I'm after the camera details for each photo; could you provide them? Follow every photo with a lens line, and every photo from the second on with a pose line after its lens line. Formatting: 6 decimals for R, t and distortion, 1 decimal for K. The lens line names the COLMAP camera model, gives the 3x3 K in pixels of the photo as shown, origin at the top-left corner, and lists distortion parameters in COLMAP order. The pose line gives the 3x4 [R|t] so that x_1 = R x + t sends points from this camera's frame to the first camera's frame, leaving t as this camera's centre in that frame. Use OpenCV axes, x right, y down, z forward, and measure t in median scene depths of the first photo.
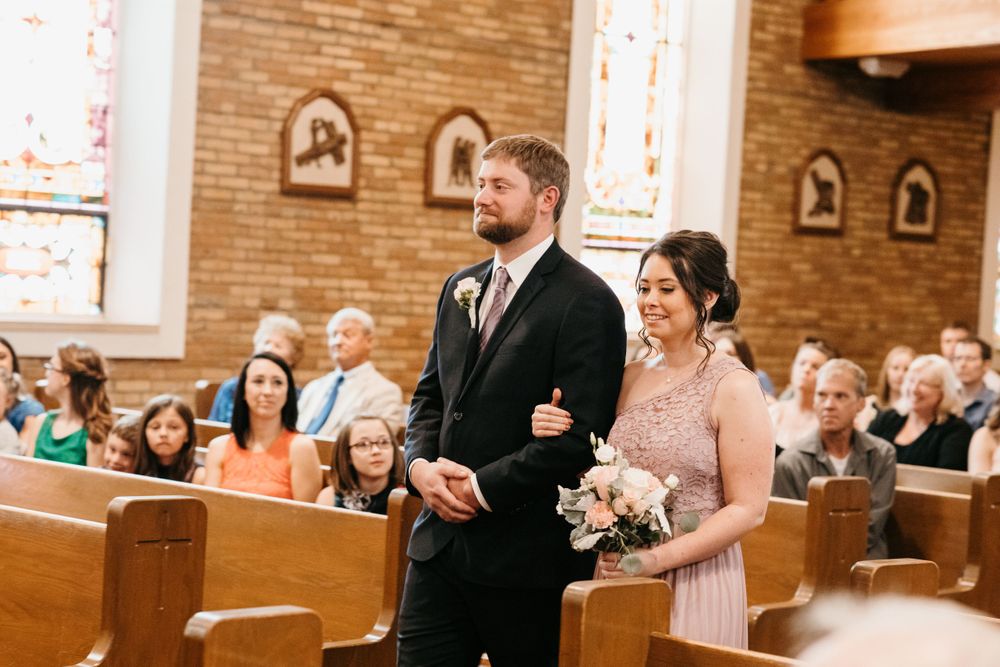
lens RADIAL K [[2402.4, 0, 500.0], [0, 2402.4, 333.5], [0, 0, 1]] dist [0.138117, 0.259397]
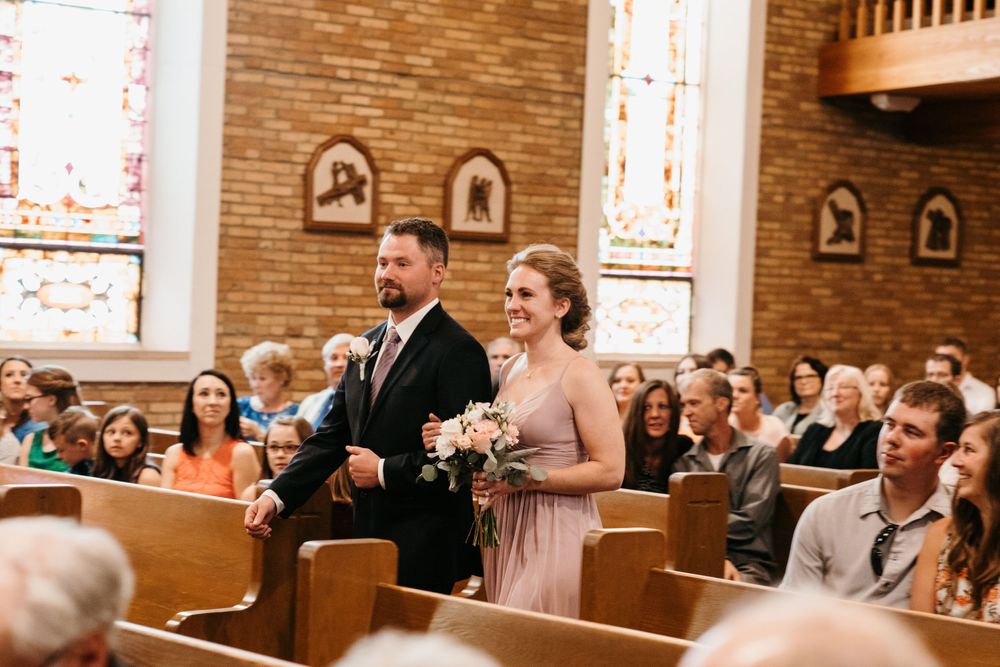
lens RADIAL K [[2402.4, 0, 500.0], [0, 2402.4, 333.5], [0, 0, 1]] dist [0.138117, 0.259397]
pose [[0.996704, -0.013035, -0.080070, 0.080276], [0.011871, 0.999817, -0.014991, 0.005685], [0.080251, 0.013991, 0.996676, -0.078905]]
